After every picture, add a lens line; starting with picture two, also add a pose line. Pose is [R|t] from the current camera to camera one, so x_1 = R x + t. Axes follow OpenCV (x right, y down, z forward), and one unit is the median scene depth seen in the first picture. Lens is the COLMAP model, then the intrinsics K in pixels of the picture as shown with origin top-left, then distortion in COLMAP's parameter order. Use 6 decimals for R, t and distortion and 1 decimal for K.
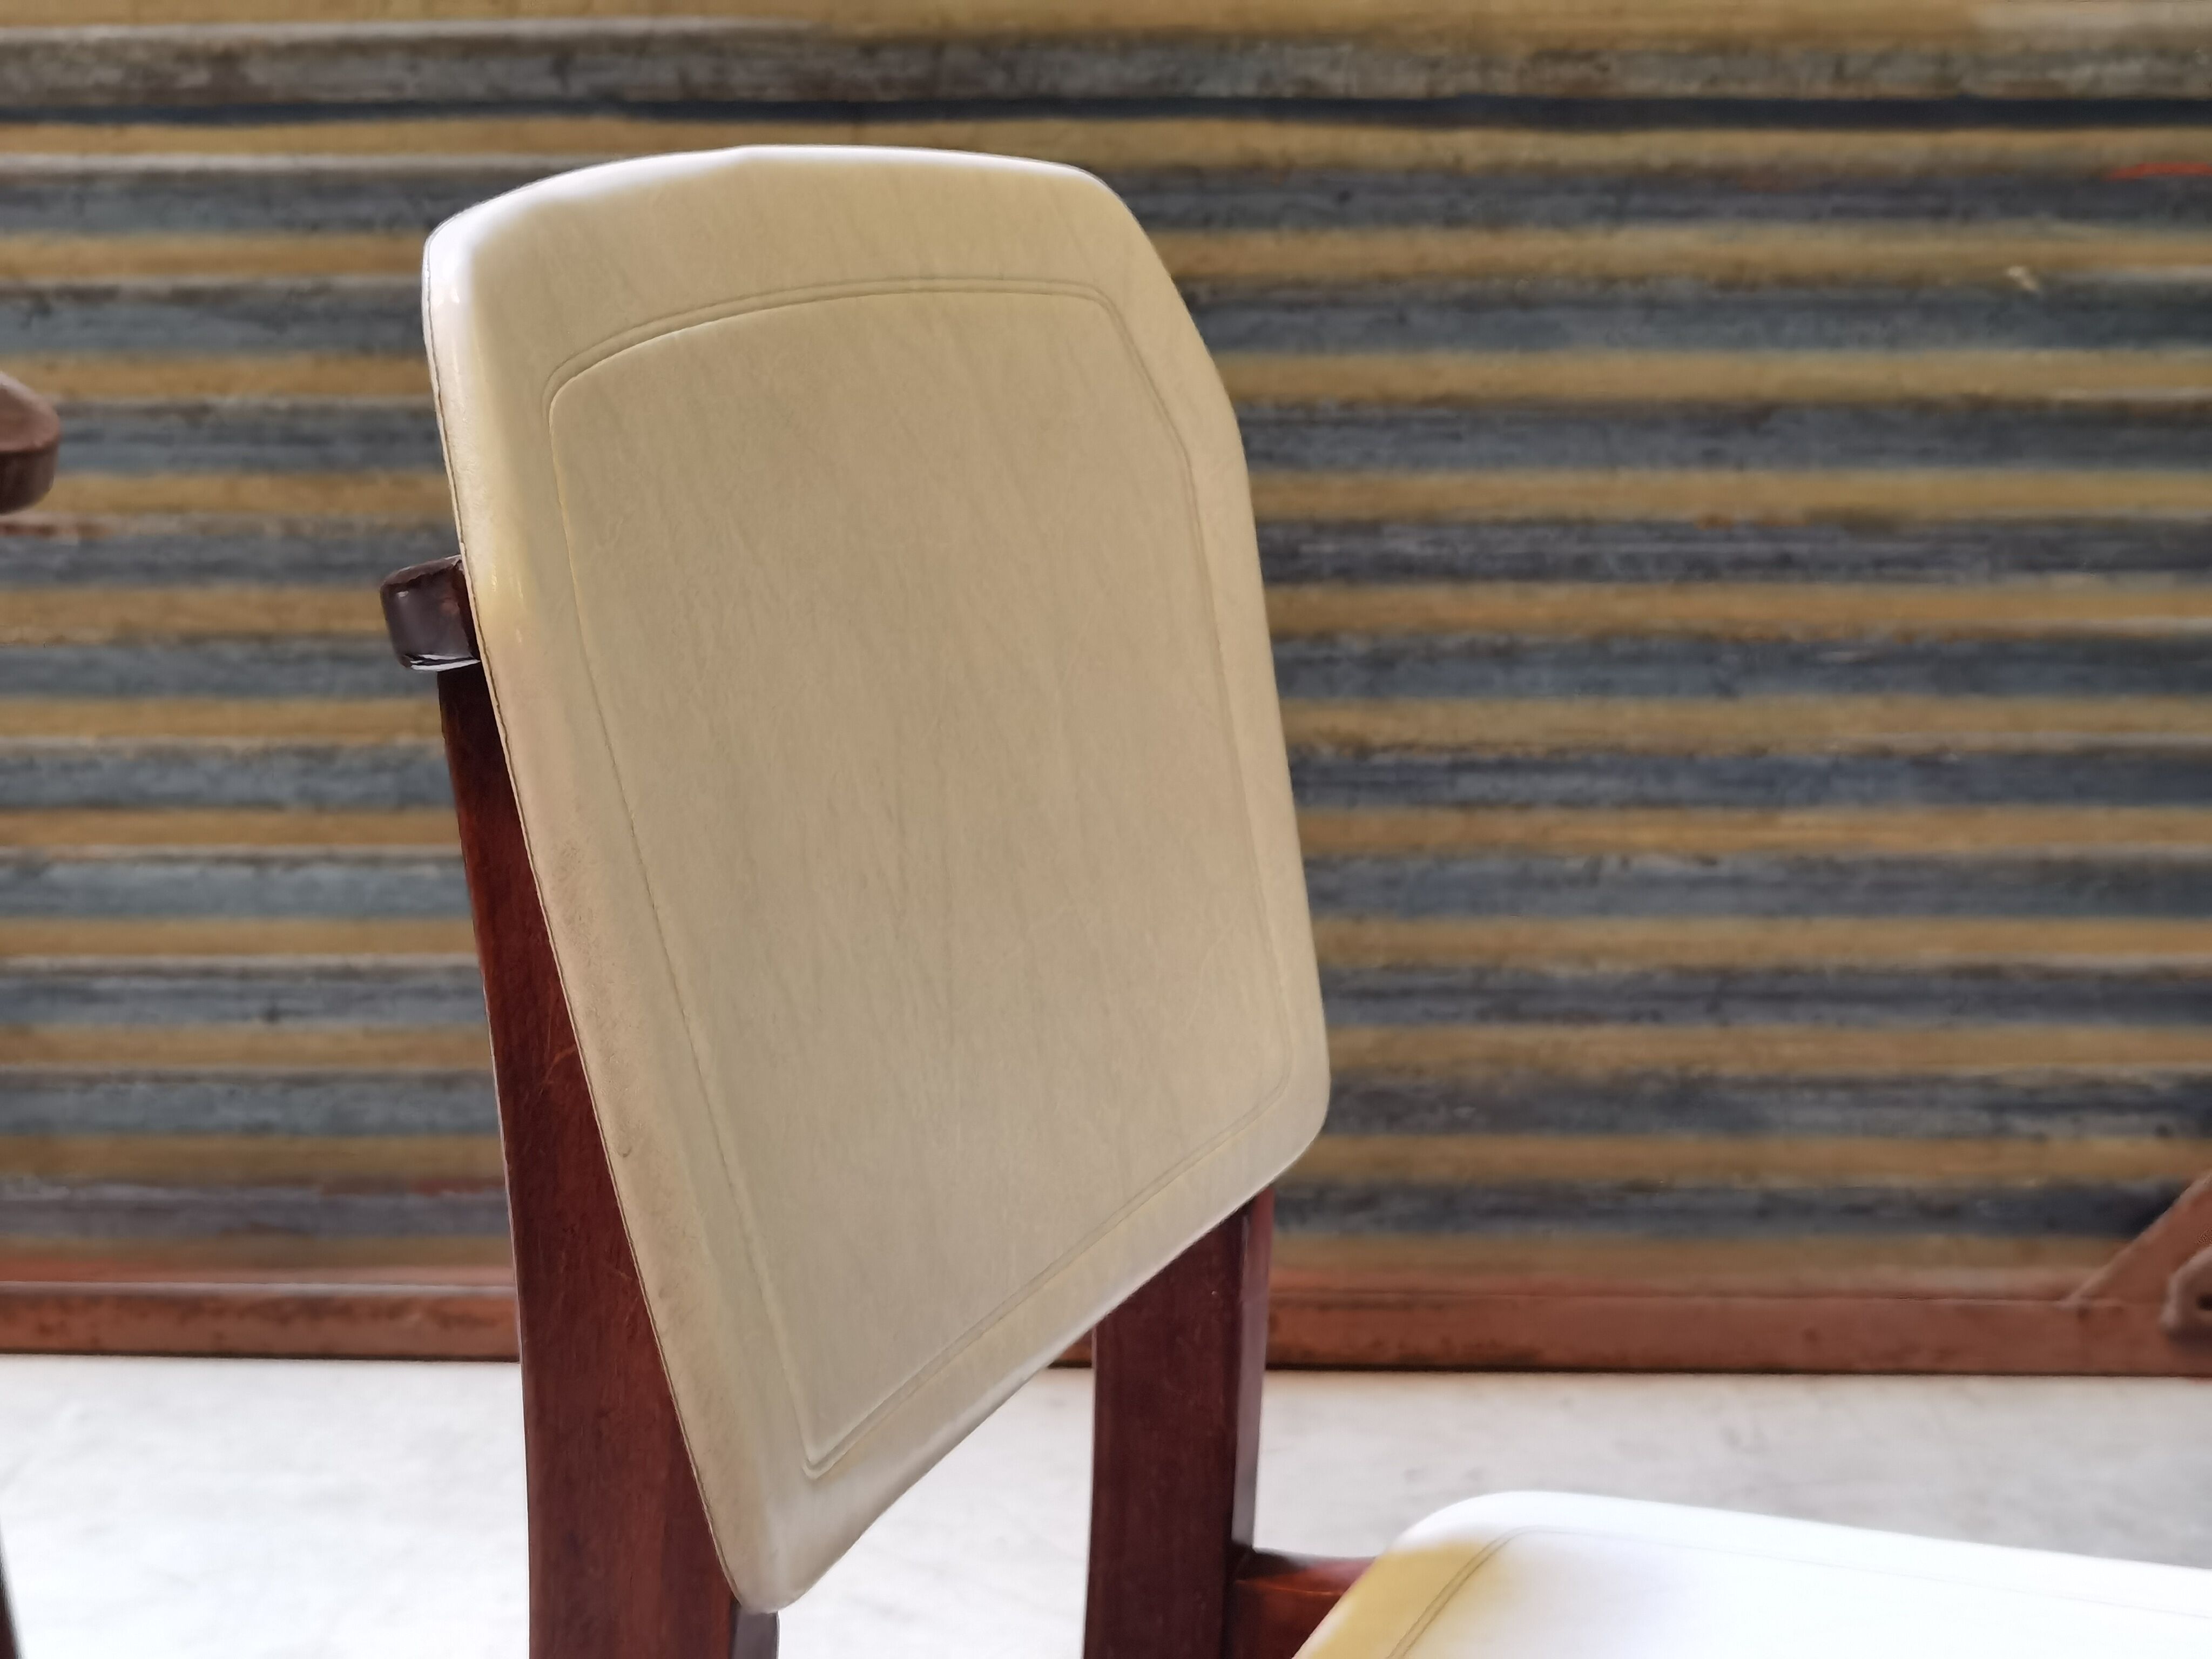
lens RADIAL K [[3459.1, 0, 1067.6], [0, 3459.1, 813.2], [0, 0, 1]] dist [0.171841, -1.219419]
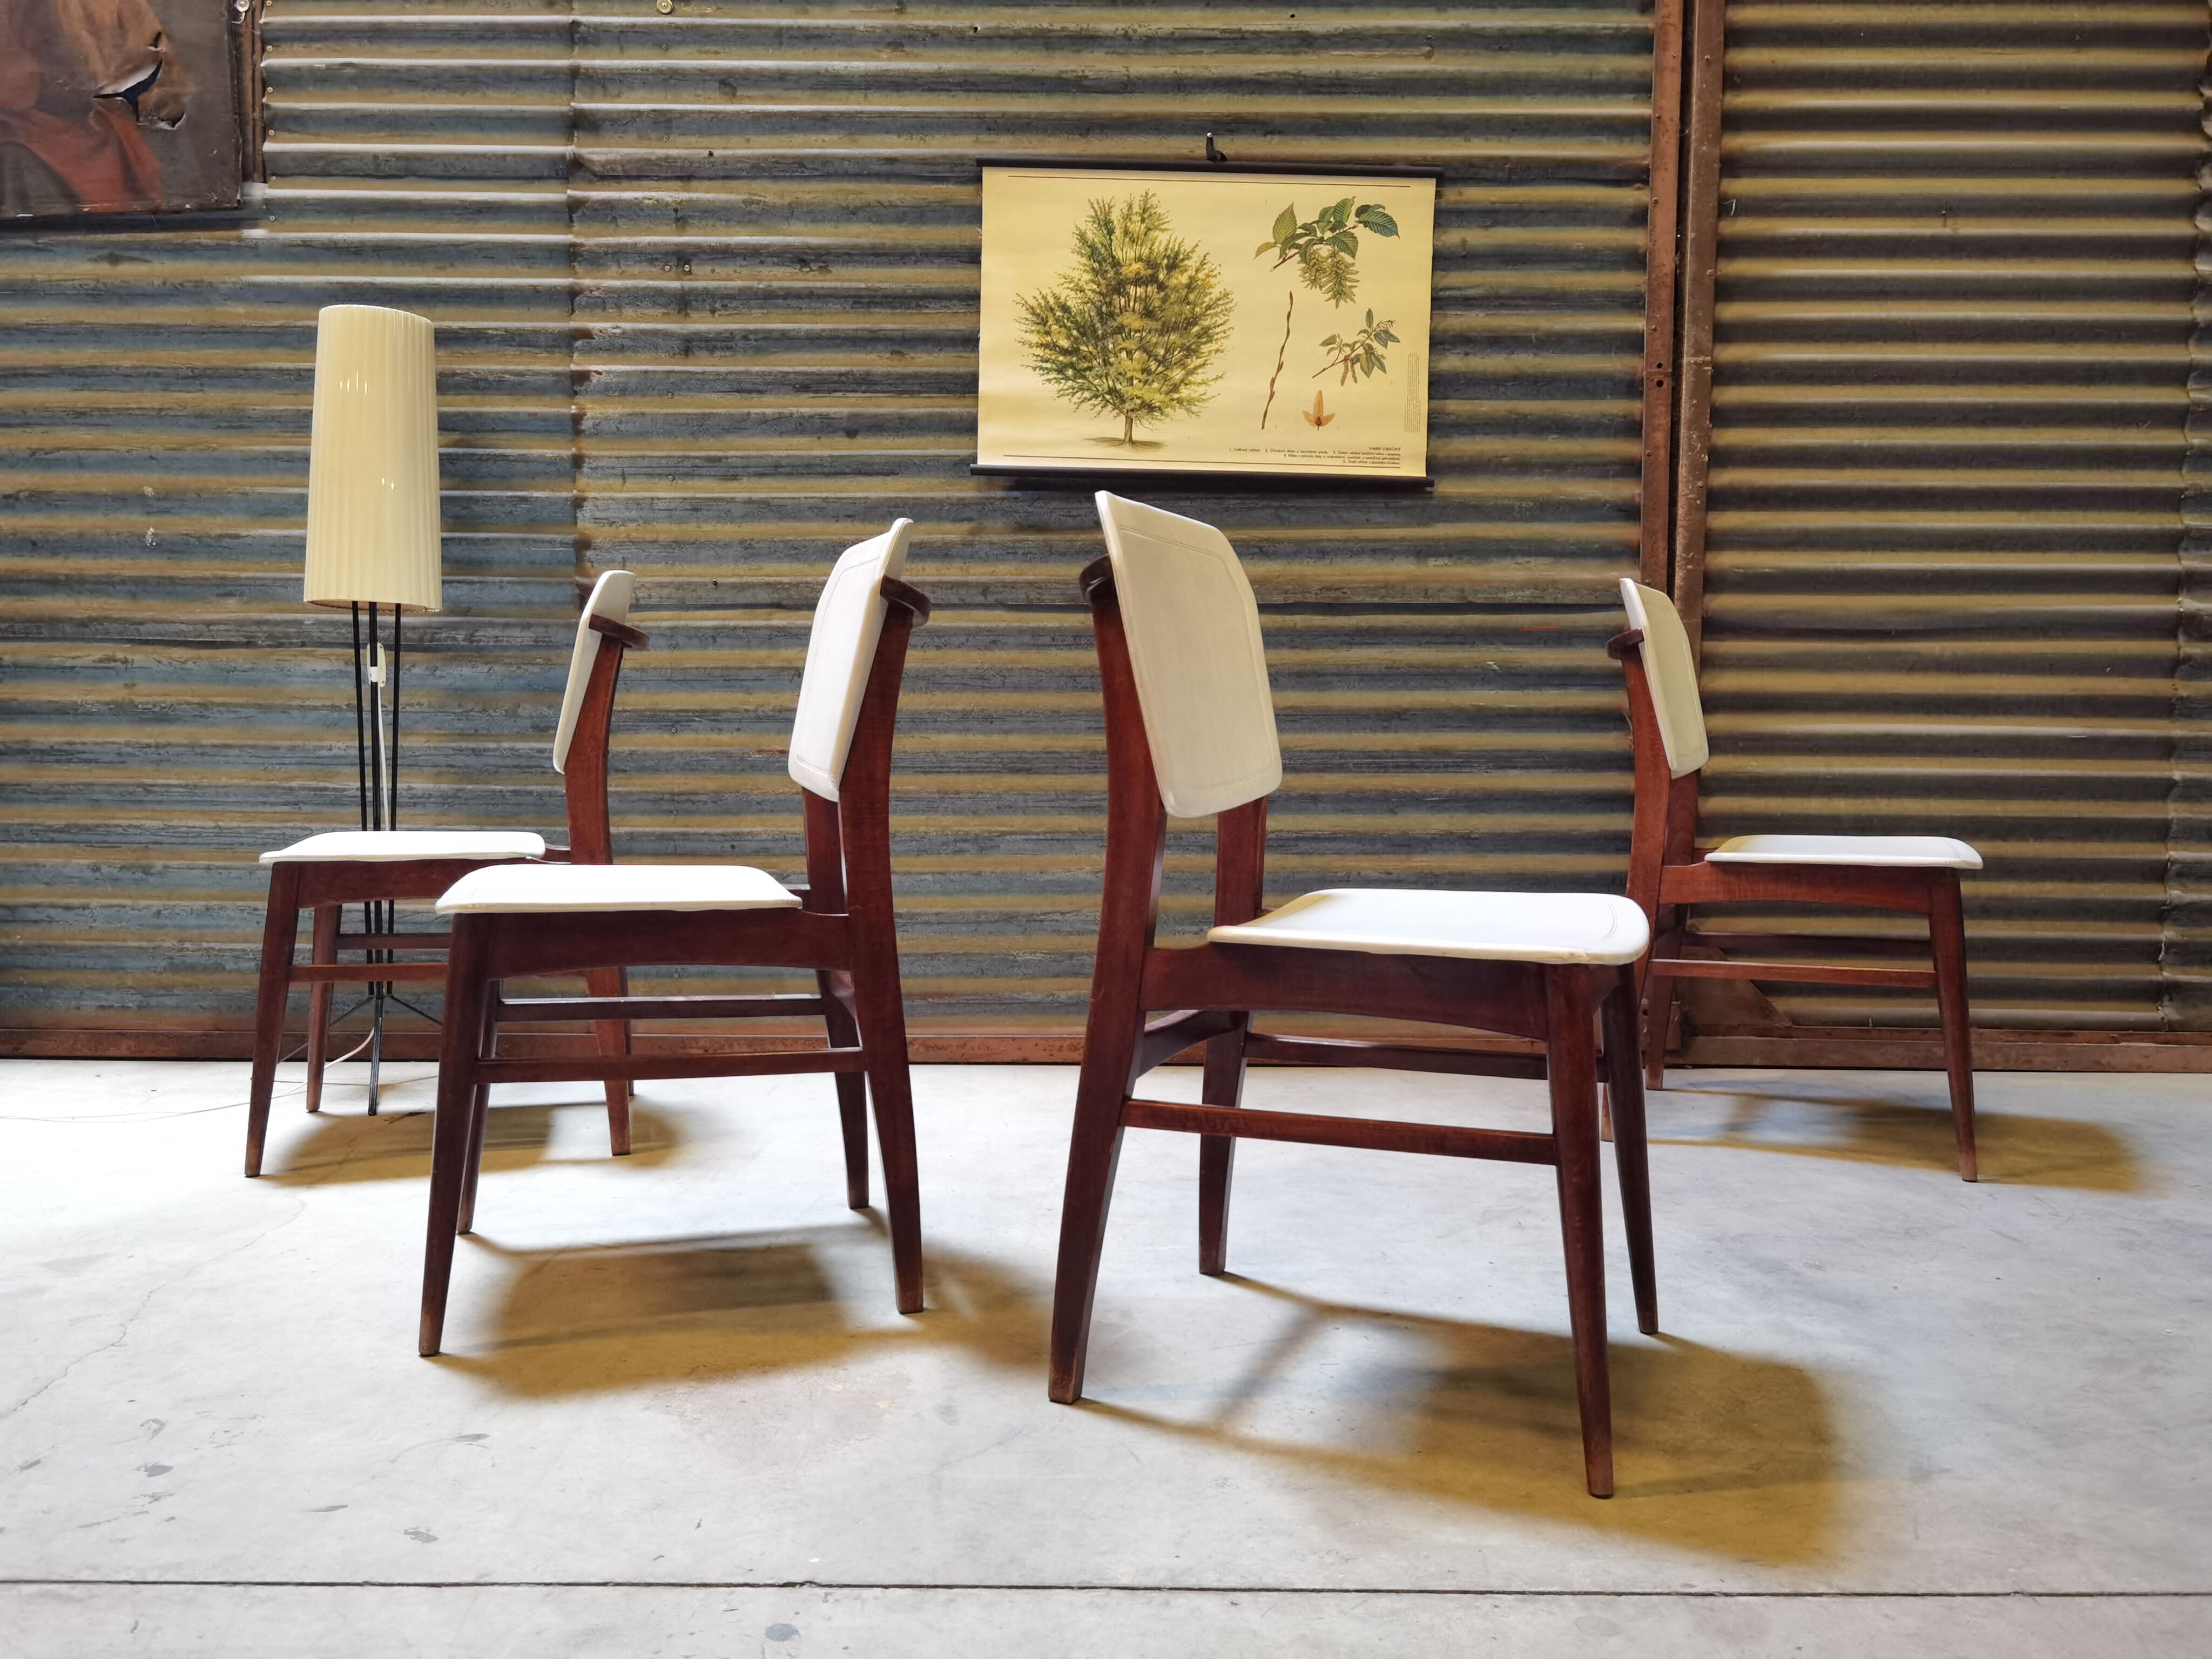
lens RADIAL K [[1705.9, 0, 1079.4], [0, 1705.9, 817.1], [0, 0, 1]] dist [0.005583, 0.012988]
pose [[0.999981, 0.004343, 0.004394, -0.070790], [-0.003516, 0.984870, -0.173260, 0.212049], [-0.005080, 0.173241, 0.984866, -0.361263]]
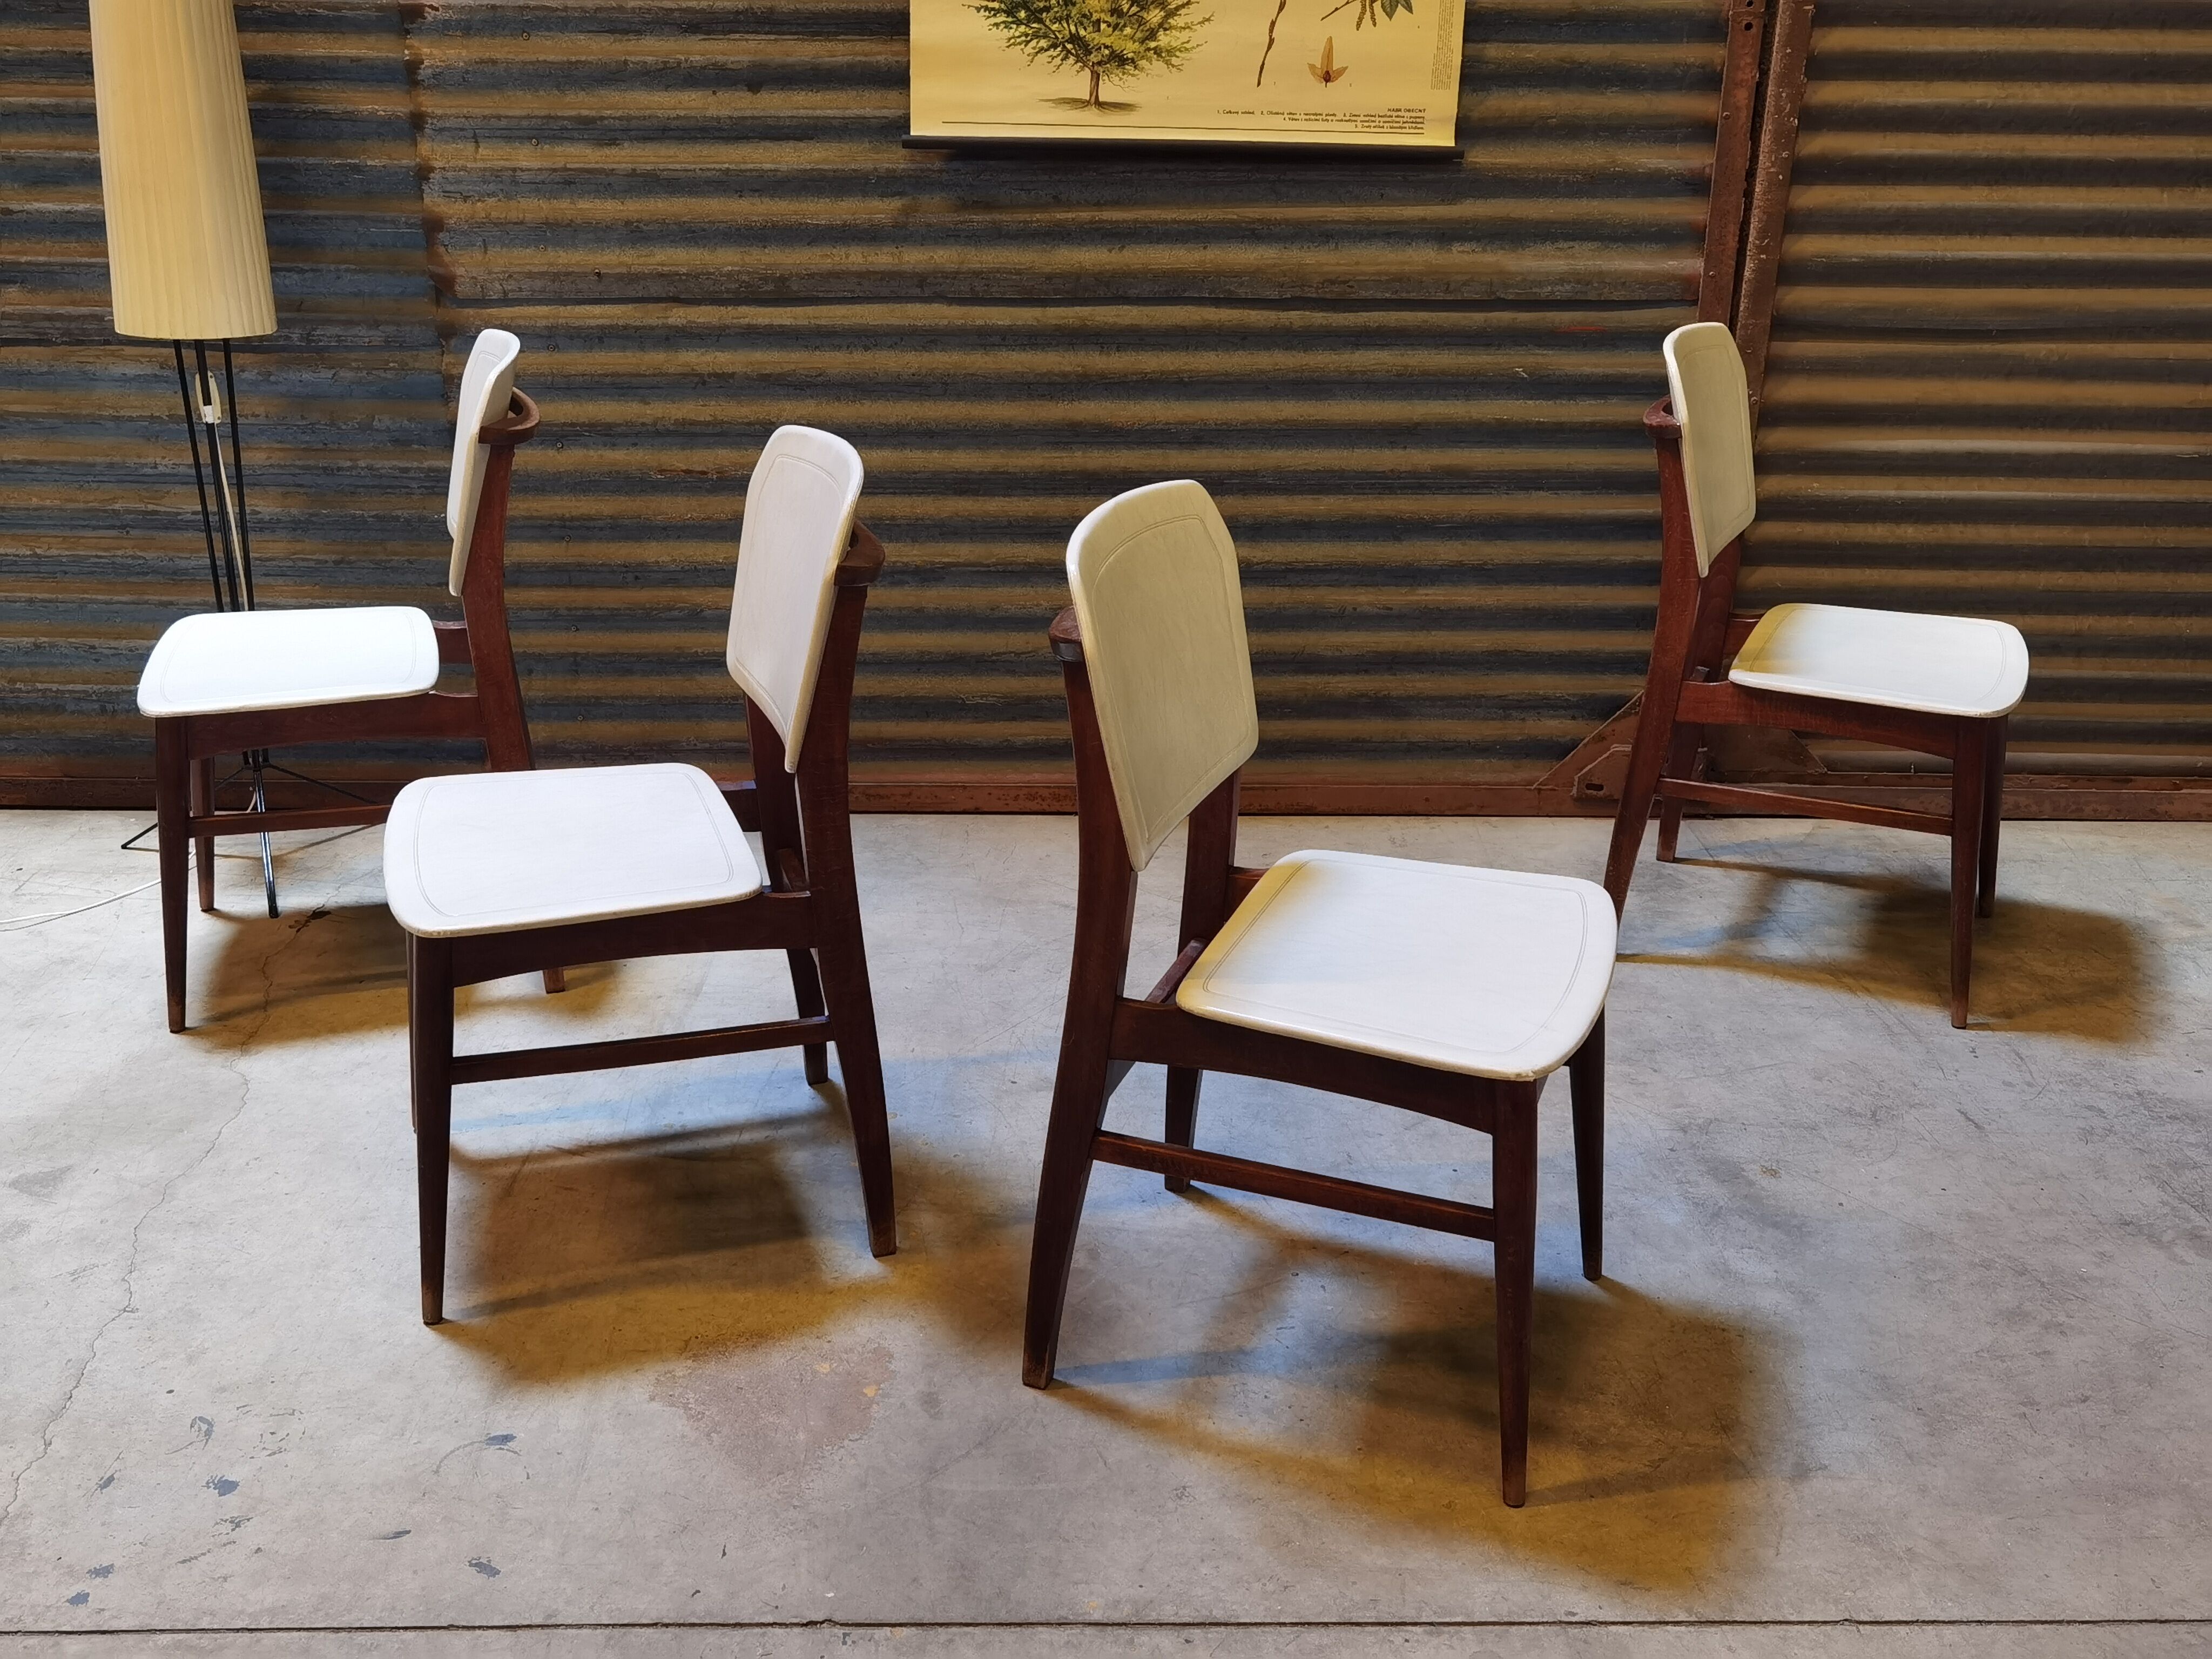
lens RADIAL K [[2230.4, 0, 1059.4], [0, 2230.4, 786.8], [0, 0, 1]] dist [0.005140, 0.023526]
pose [[0.999782, -0.005096, 0.020245, -0.081716], [0.002120, 0.989516, 0.144407, -0.091343], [-0.020769, -0.144333, 0.989311, -0.578939]]
